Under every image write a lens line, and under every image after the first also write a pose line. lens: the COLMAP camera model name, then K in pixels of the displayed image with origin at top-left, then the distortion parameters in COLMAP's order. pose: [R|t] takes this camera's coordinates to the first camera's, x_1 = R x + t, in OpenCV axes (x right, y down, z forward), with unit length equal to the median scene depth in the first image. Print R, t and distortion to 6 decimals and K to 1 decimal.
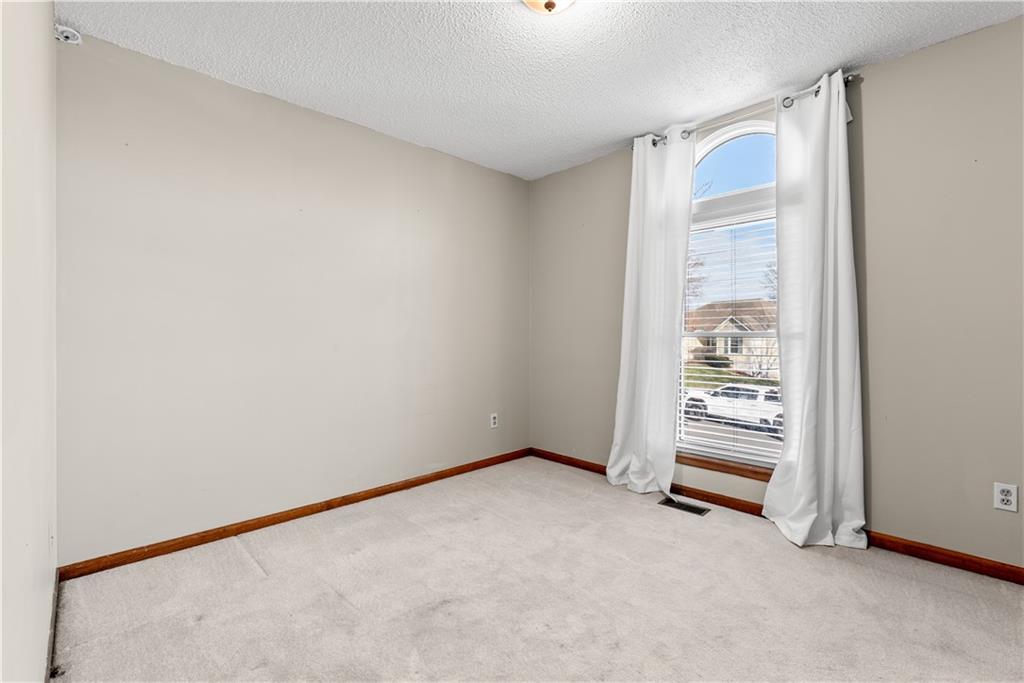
lens RADIAL K [[455.7, 0, 512.0], [0, 455.7, 341.5], [0, 0, 1]] dist [-0.003853, -0.000464]
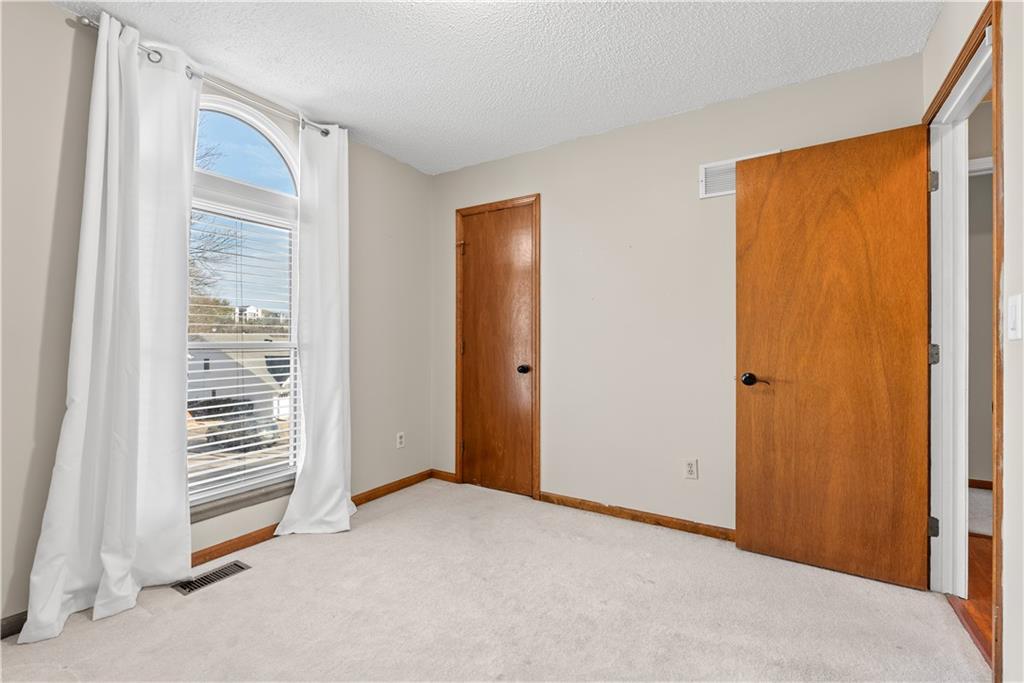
lens RADIAL K [[455.7, 0, 512.0], [0, 455.7, 341.5], [0, 0, 1]] dist [-0.003853, -0.000464]
pose [[-0.246649, 0.008219, 0.969070, -0.472796], [0.025763, 0.999666, -0.001922, -0.006544], [-0.968762, 0.024492, -0.246779, 0.714270]]
